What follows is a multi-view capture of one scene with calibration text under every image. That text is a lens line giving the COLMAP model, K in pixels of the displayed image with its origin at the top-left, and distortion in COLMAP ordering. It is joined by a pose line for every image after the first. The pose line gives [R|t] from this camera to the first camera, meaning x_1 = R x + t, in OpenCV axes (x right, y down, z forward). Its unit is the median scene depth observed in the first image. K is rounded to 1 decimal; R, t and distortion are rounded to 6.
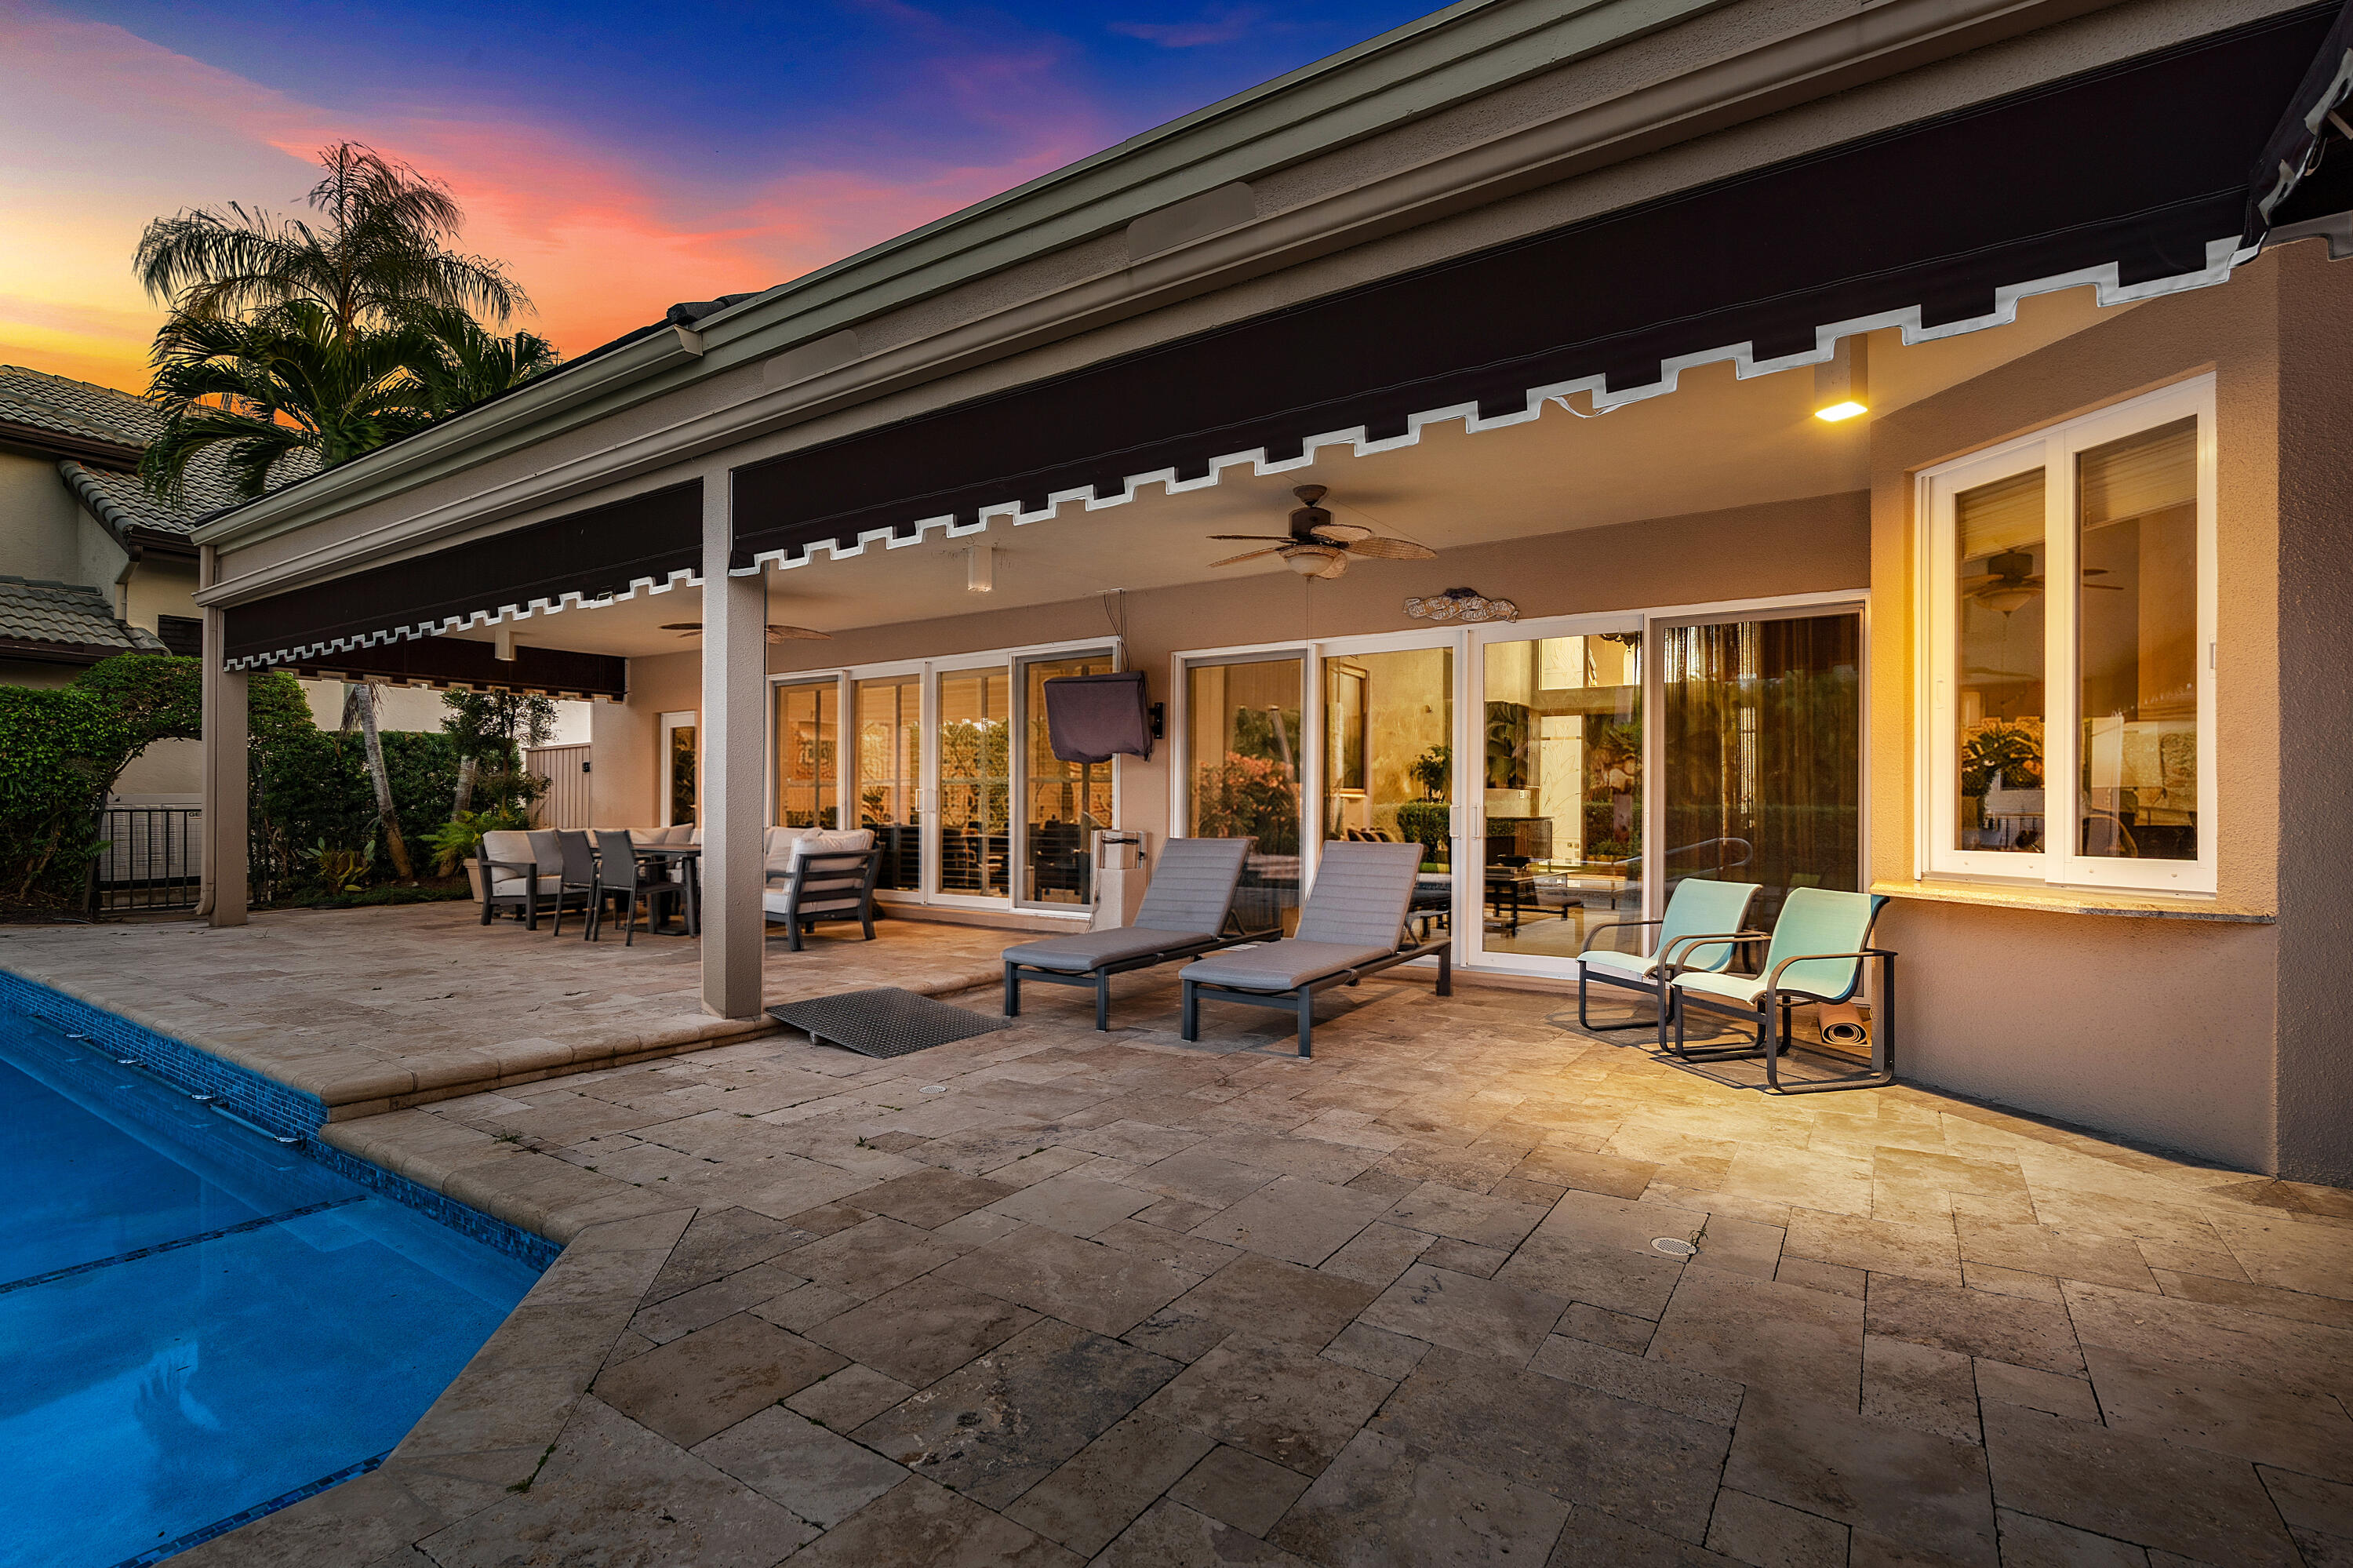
lens RADIAL K [[1072.9, 0, 1162.8], [0, 1072.9, 818.6], [0, 0, 1]] dist [-0.001483, 0.001820]
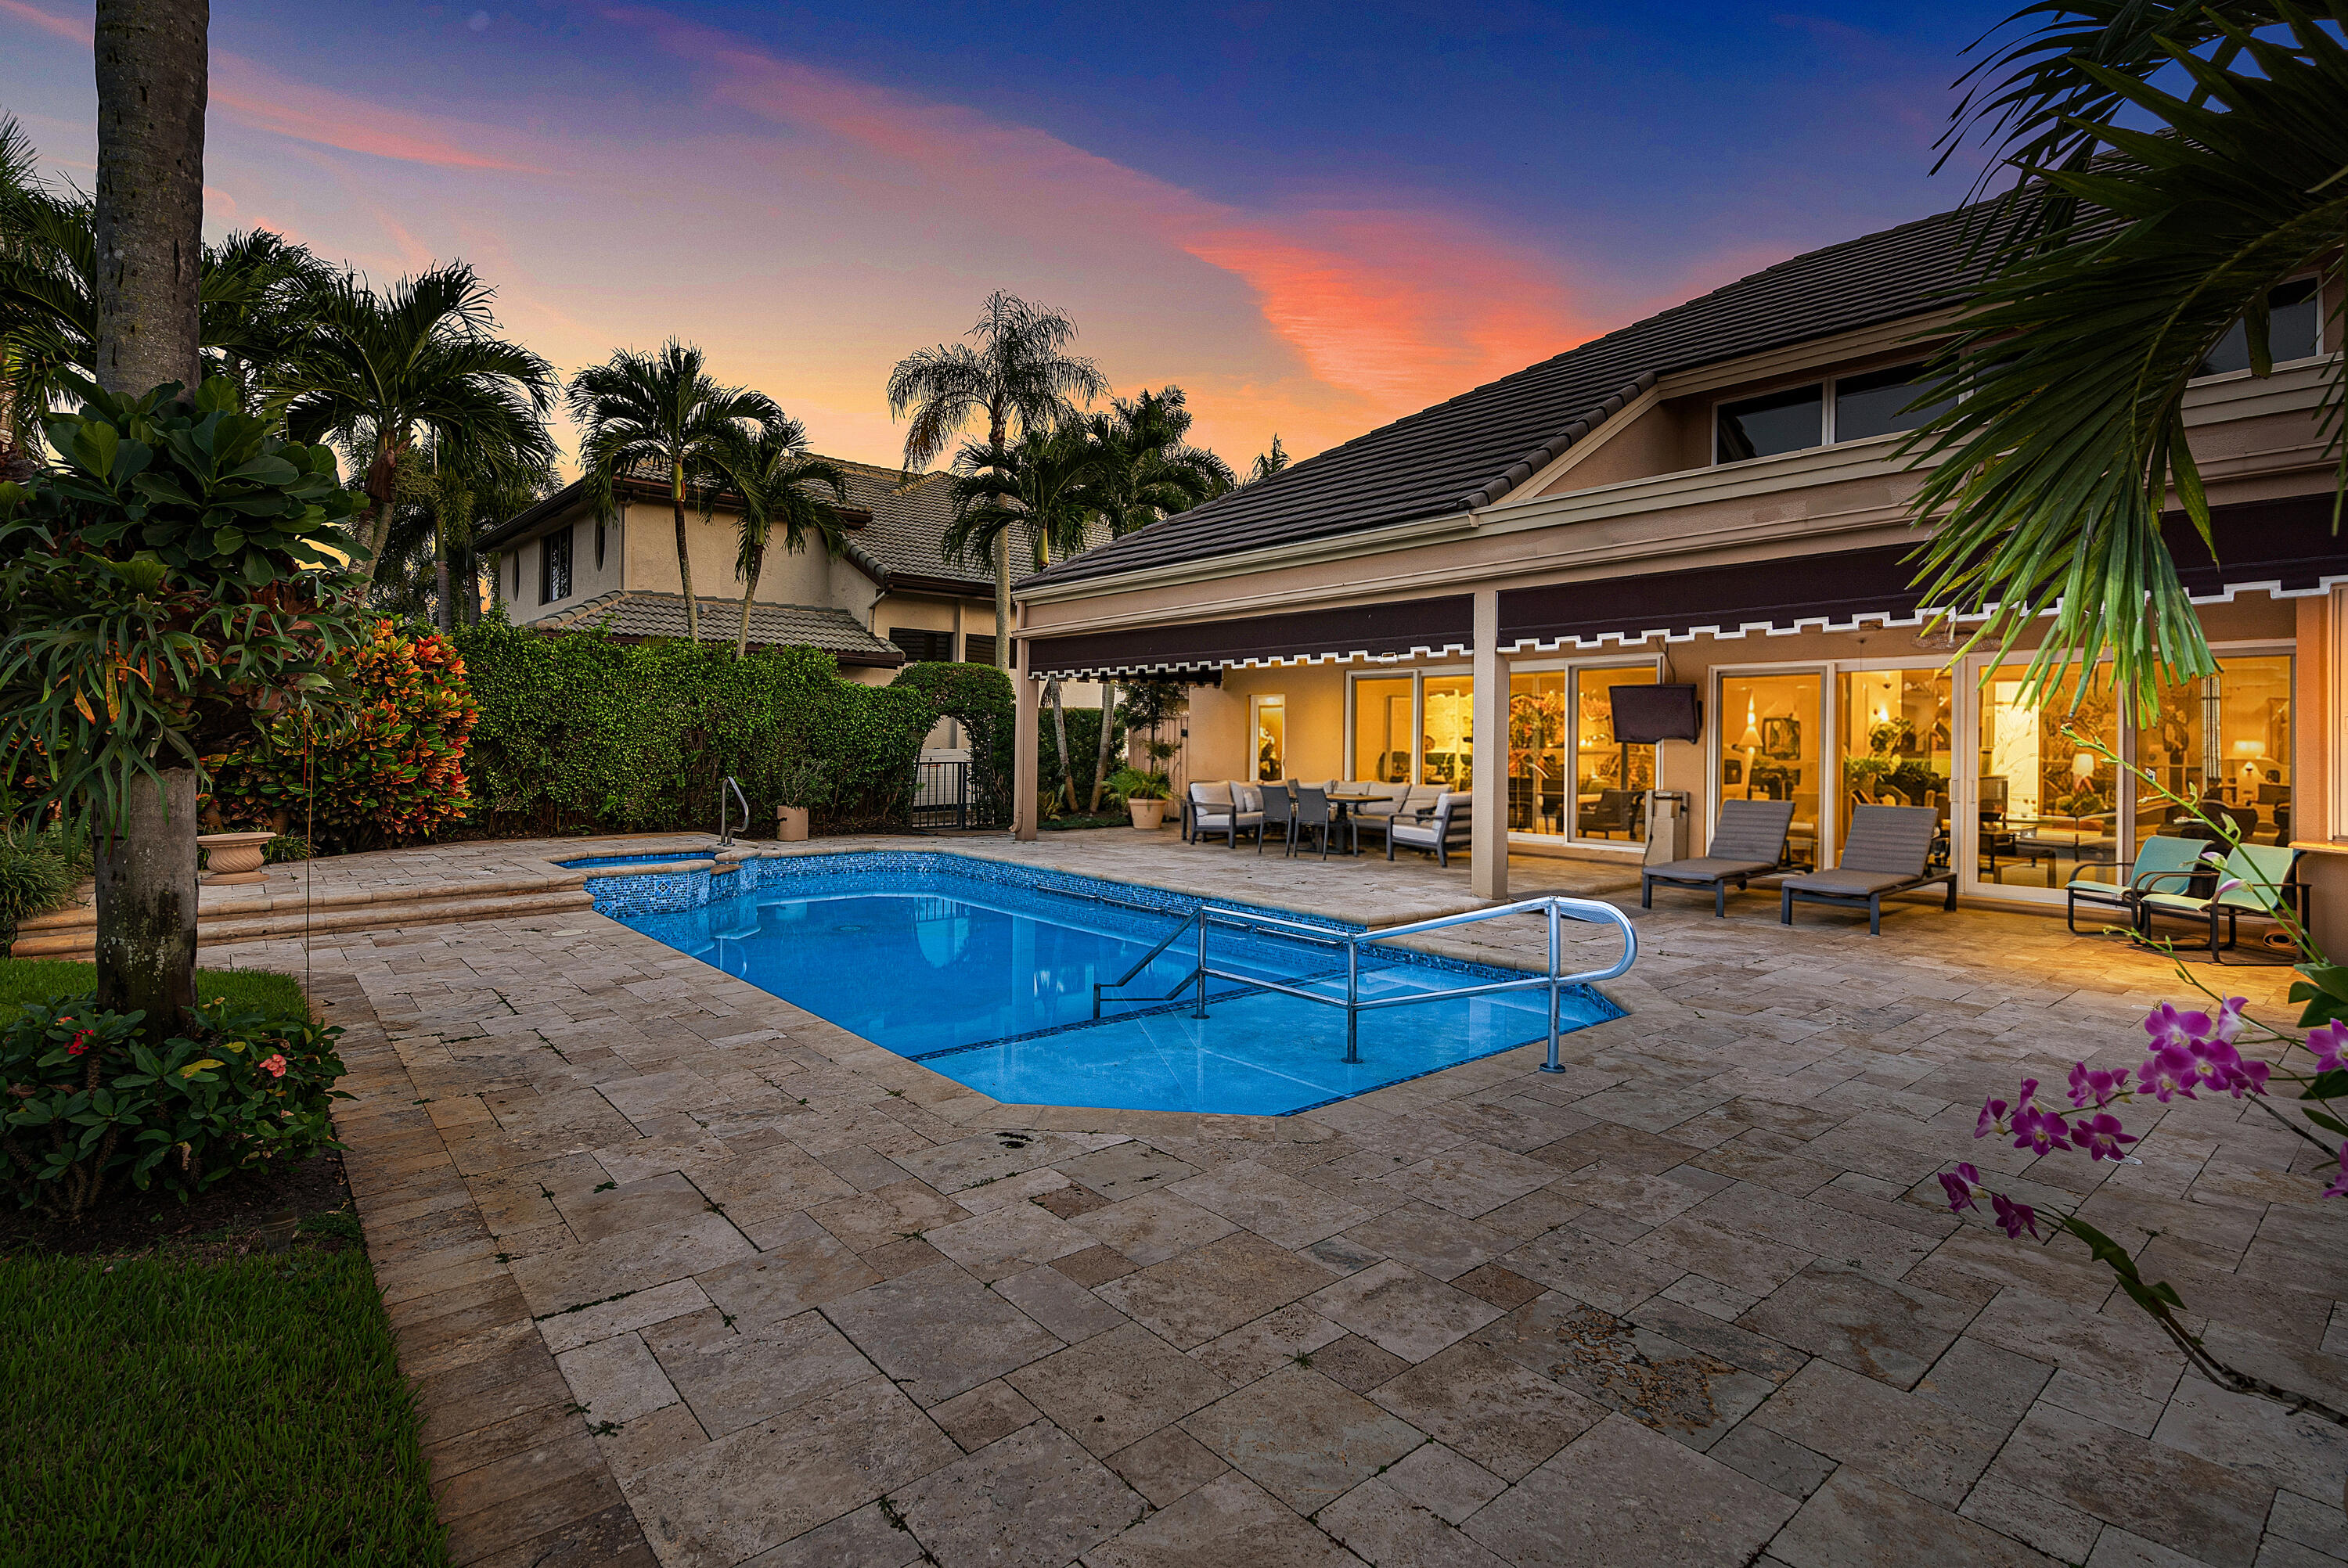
lens RADIAL K [[1070.4, 0, 1175.0], [0, 1070.4, 738.1], [0, 0, 1]] dist [-0.001483, 0.001820]
pose [[0.956284, 0.000954, -0.292438, -0.332184], [-0.006333, 0.999828, -0.017449, -0.039148], [0.292371, 0.018538, 0.956125, -0.725088]]
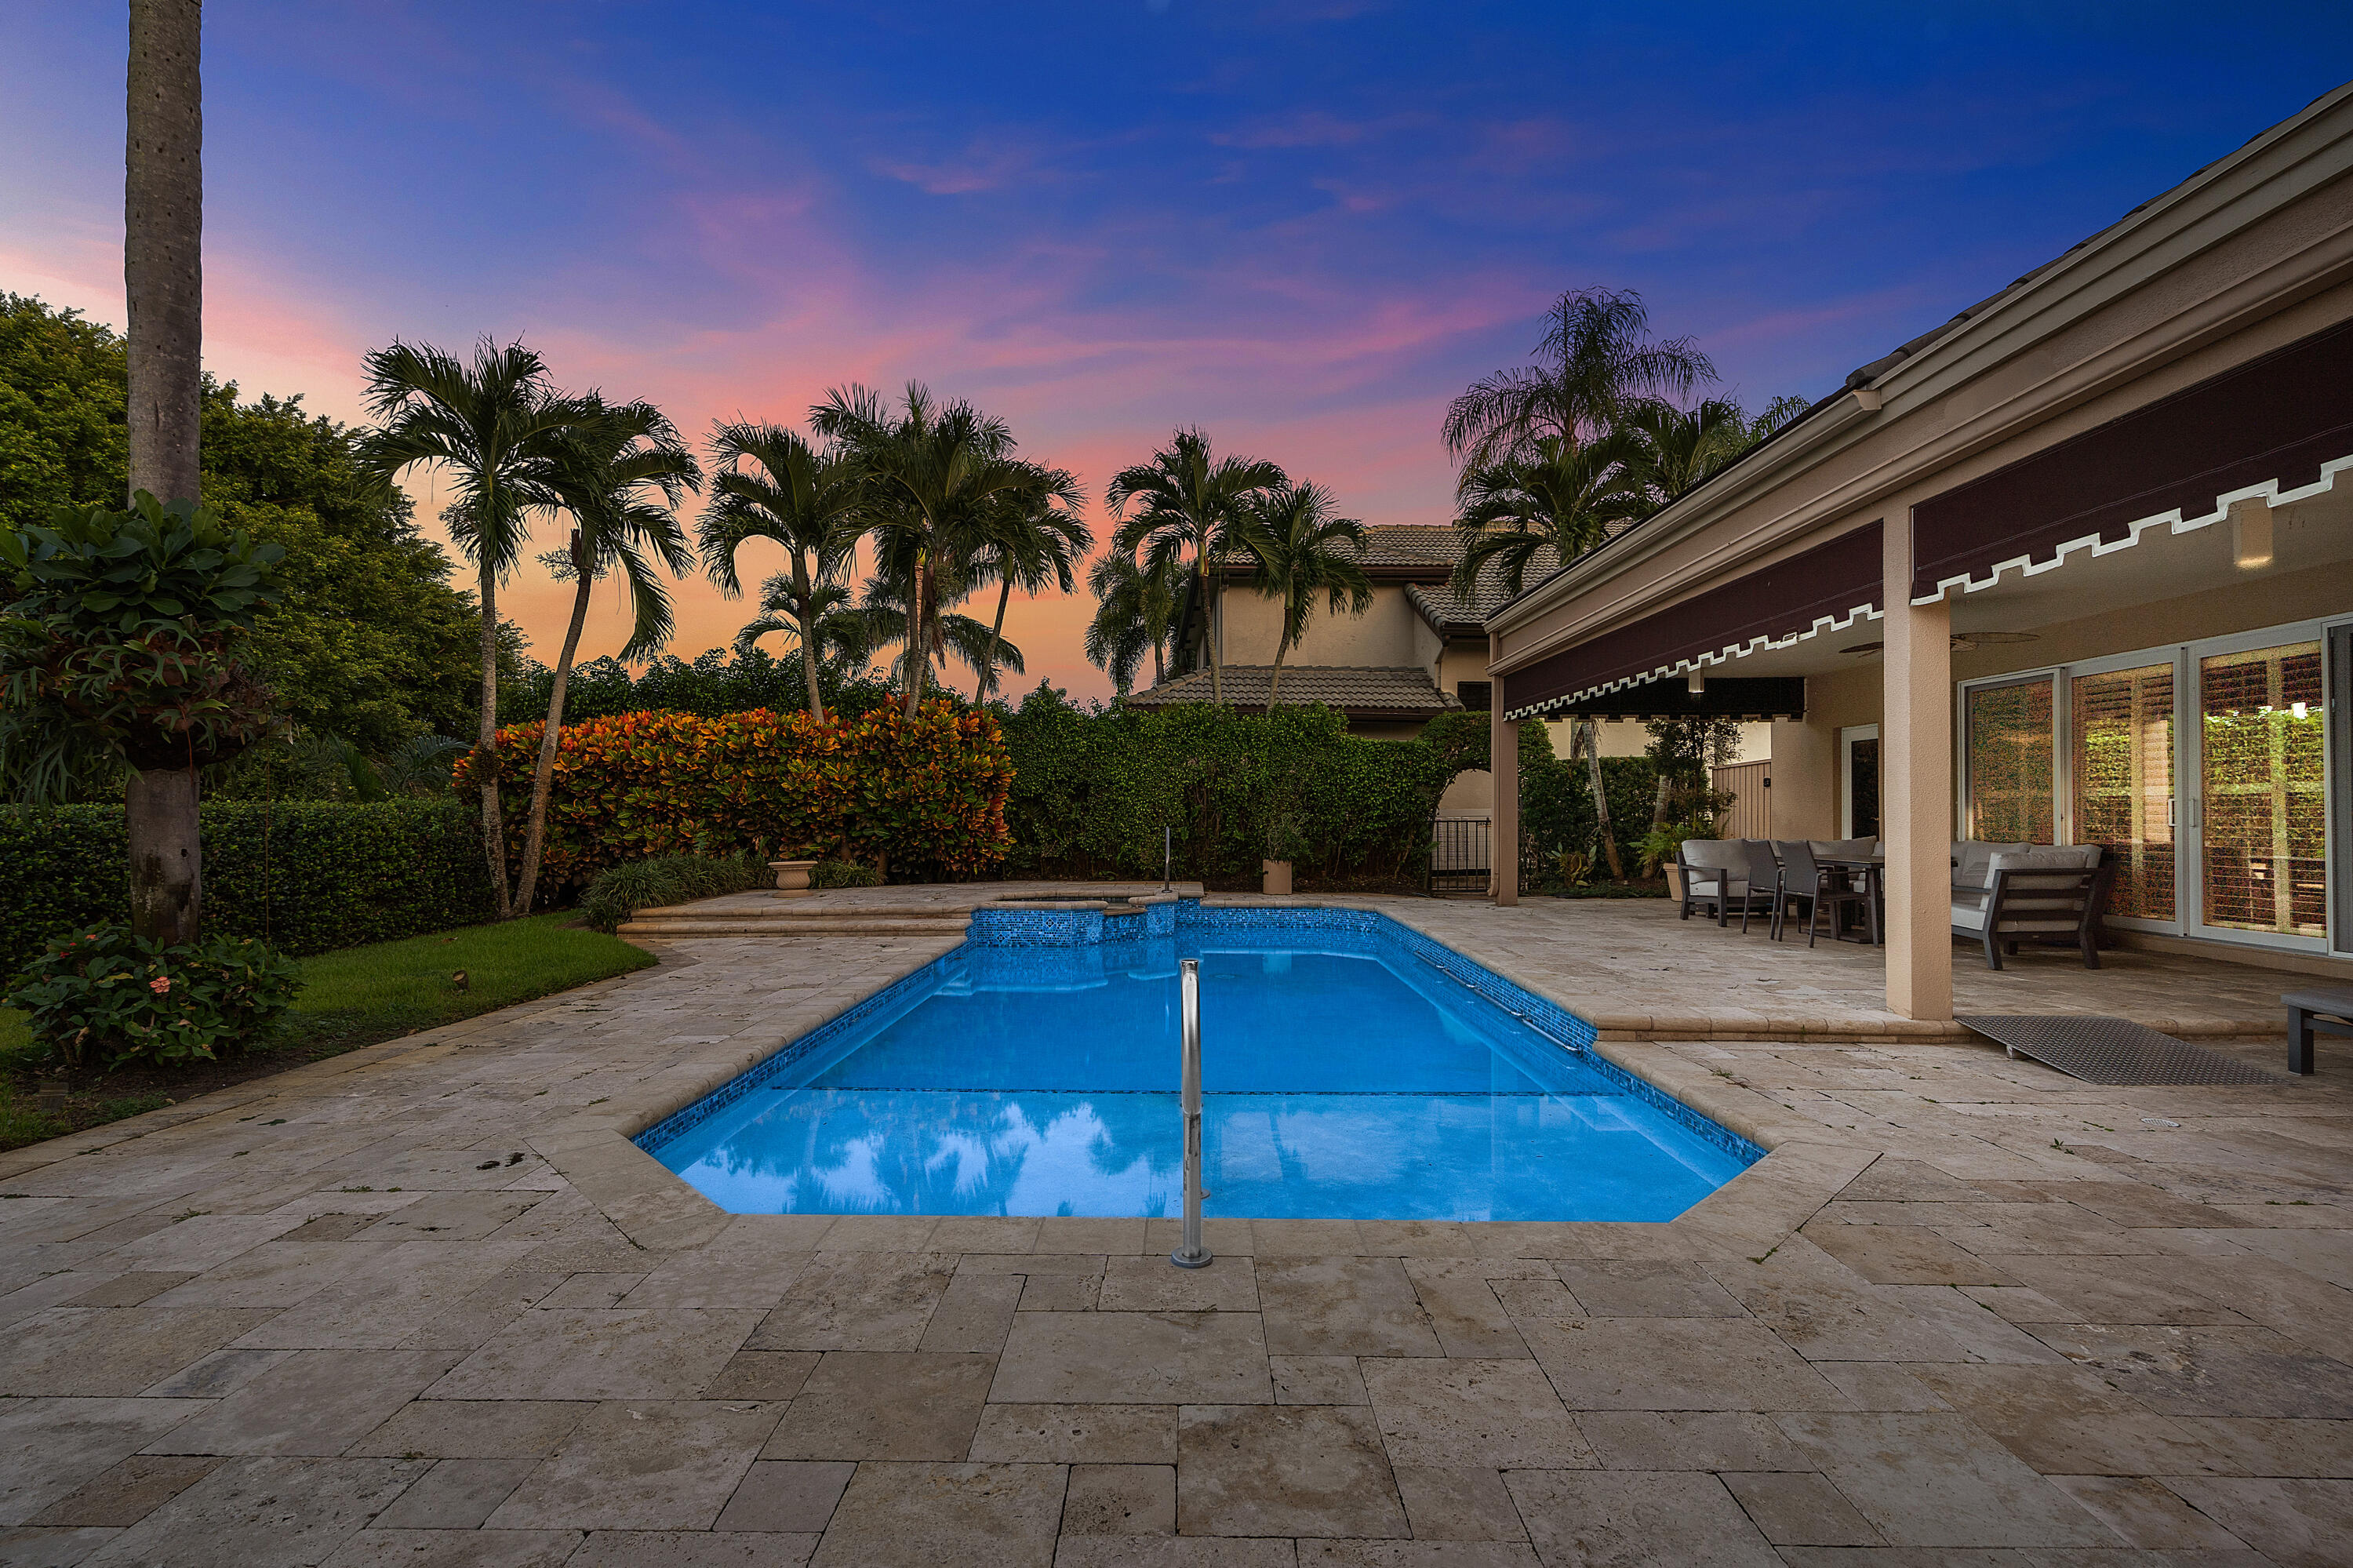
lens RADIAL K [[1072.9, 0, 1175.5], [0, 1072.9, 789.4], [0, 0, 1]] dist [-0.001483, 0.001820]
pose [[0.547303, -0.021279, -0.836664, 0.074371], [-0.011381, 0.999395, -0.032863, 0.001723], [0.836857, 0.027508, 0.546730, -0.167190]]
